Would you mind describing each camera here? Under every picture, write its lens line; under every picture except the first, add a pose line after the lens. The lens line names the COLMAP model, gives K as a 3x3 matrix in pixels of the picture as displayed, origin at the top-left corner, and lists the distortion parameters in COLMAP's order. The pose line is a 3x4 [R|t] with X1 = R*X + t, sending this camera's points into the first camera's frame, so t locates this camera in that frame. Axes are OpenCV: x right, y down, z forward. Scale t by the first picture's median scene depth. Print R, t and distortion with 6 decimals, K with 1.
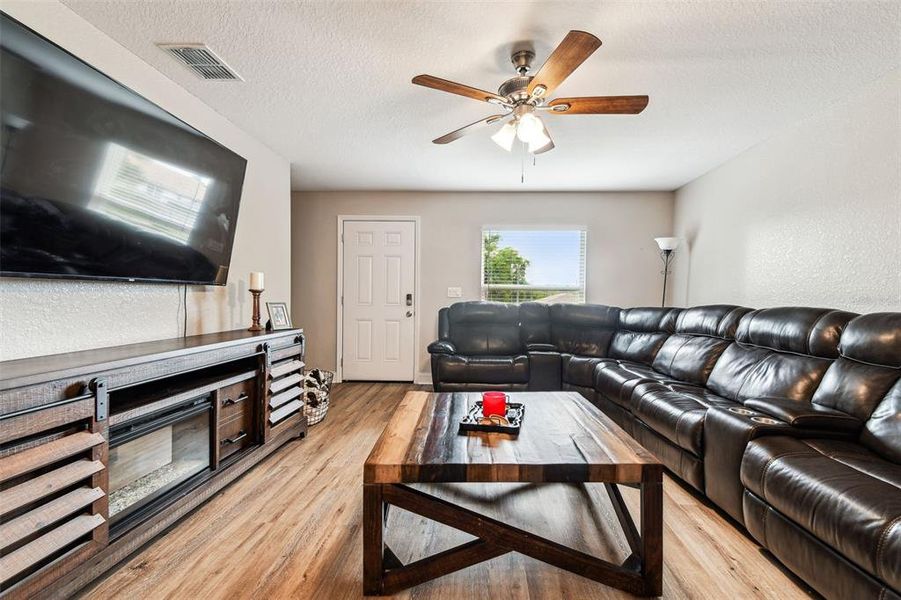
lens RADIAL K [[401.1, 0, 465.9], [0, 401.1, 302.8], [0, 0, 1]] dist [0.031452, -0.019031]
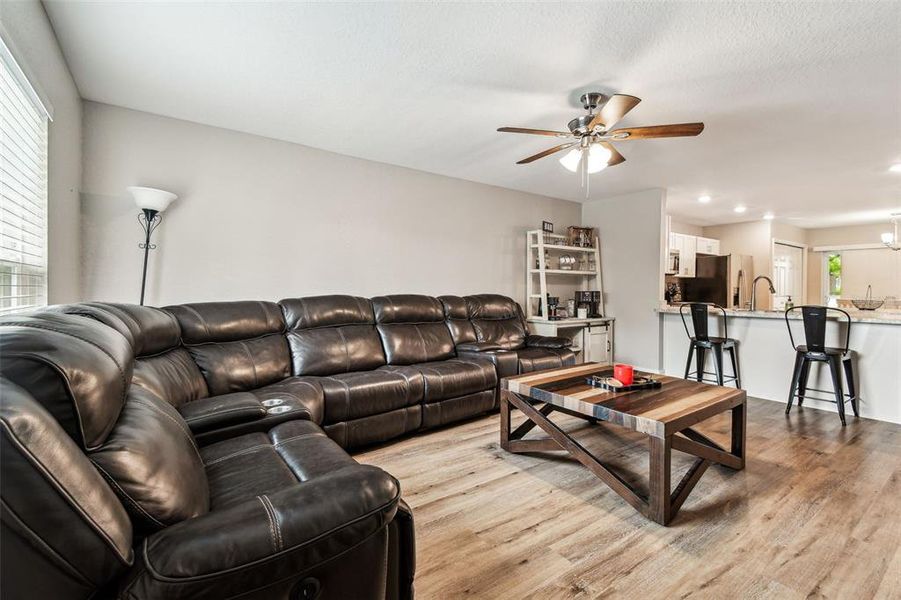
lens RADIAL K [[399.1, 0, 449.2], [0, 399.1, 288.1], [0, 0, 1]] dist [0.035185, -0.021653]
pose [[-0.608527, -0.015262, 0.793386, -0.431933], [-0.002183, 0.999843, 0.017559, -0.033799], [-0.793530, 0.008953, -0.608465, 1.558053]]
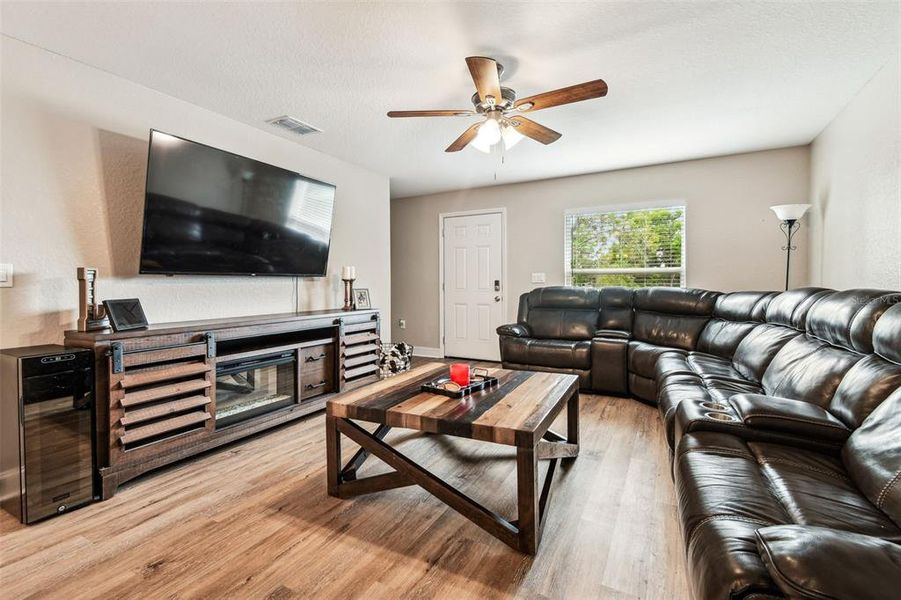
lens RADIAL K [[399.1, 0, 449.2], [0, 399.1, 288.1], [0, 0, 1]] dist [0.035185, -0.021653]
pose [[0.894717, -0.008658, -0.446550, 0.386435], [0.006705, 0.999960, -0.005955, 0.007415], [0.446583, 0.002334, 0.894739, -0.033863]]
